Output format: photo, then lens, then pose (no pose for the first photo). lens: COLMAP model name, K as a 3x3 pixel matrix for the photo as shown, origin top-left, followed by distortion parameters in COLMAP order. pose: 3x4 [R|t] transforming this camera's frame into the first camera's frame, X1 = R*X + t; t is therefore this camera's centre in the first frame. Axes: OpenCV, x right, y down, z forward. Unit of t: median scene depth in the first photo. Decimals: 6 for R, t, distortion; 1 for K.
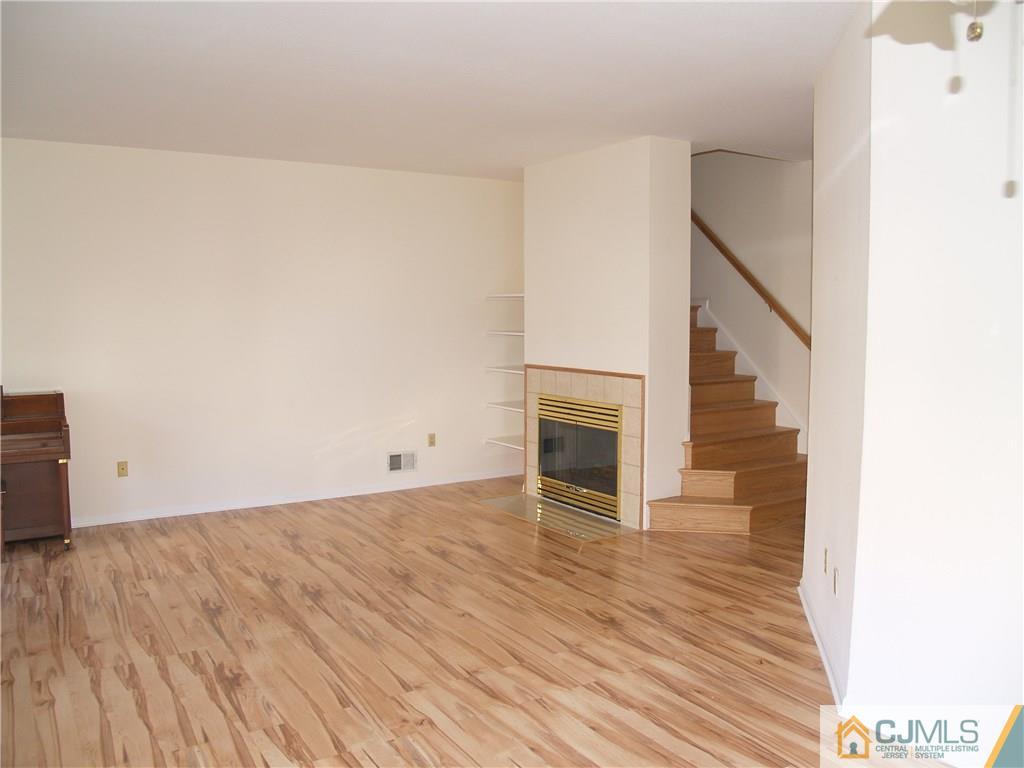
lens RADIAL K [[830.4, 0, 514.0], [0, 830.4, 384.7], [0, 0, 1]] dist [-0.130743, 0.086550]
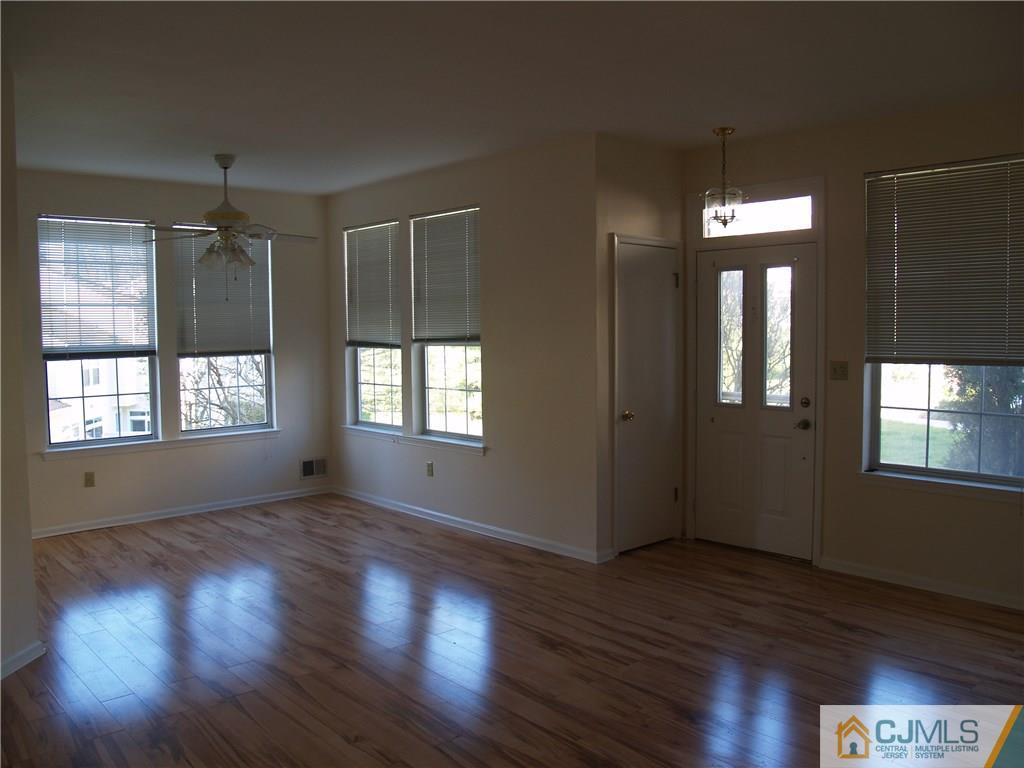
lens RADIAL K [[830.4, 0, 514.0], [0, 830.4, 384.7], [0, 0, 1]] dist [-0.130743, 0.086550]
pose [[-0.985465, 0.021987, -0.168453, -0.080563], [-0.003510, 0.988742, 0.149587, -0.133446], [0.169845, 0.148004, -0.974293, 1.586154]]
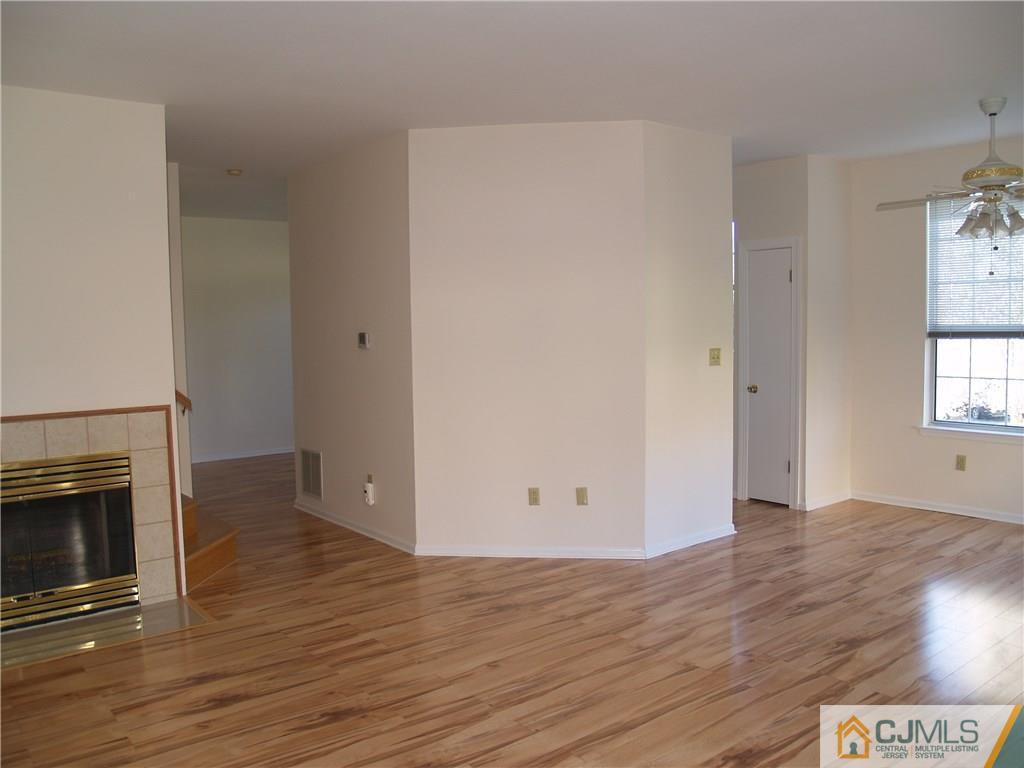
lens RADIAL K [[830.4, 0, 514.0], [0, 830.4, 384.7], [0, 0, 1]] dist [-0.130743, 0.086550]
pose [[-0.100744, -0.073403, 0.992201, -0.850969], [0.104555, 0.990971, 0.083928, -0.080109], [-0.989403, 0.112195, -0.092160, 0.966645]]
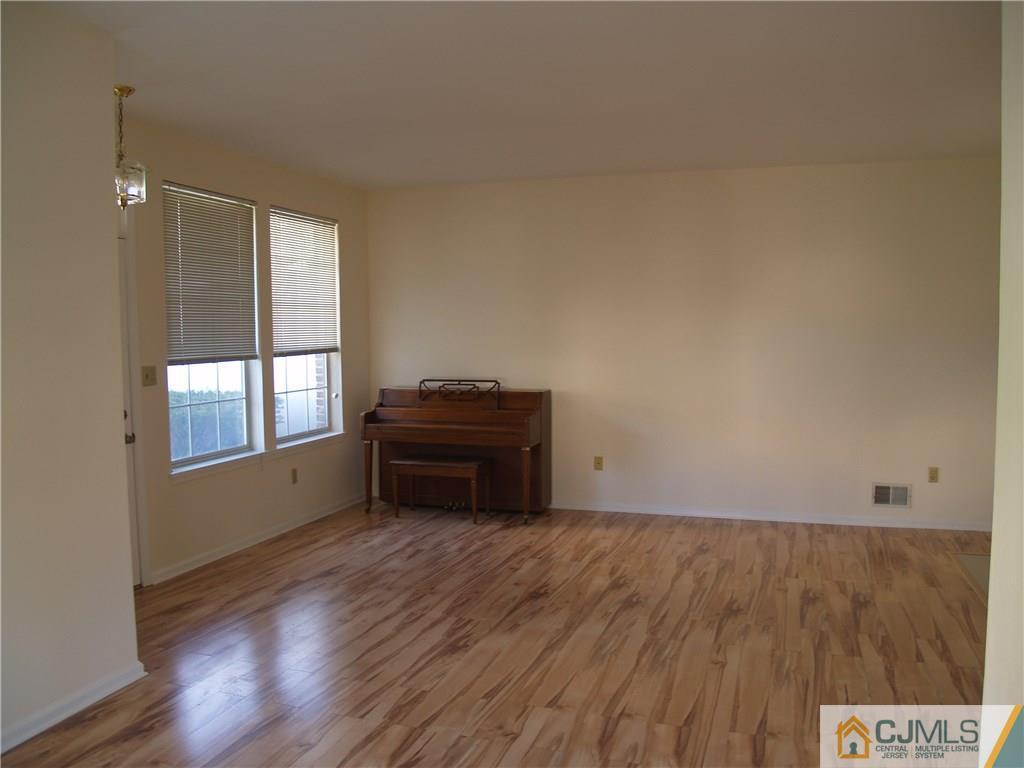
lens RADIAL K [[830.4, 0, 514.0], [0, 830.4, 384.7], [0, 0, 1]] dist [-0.130743, 0.086550]
pose [[0.630537, 0.048982, -0.774612, 0.440131], [-0.060128, 0.998090, 0.014169, -0.018537], [0.773826, 0.037642, 0.632278, 0.246637]]
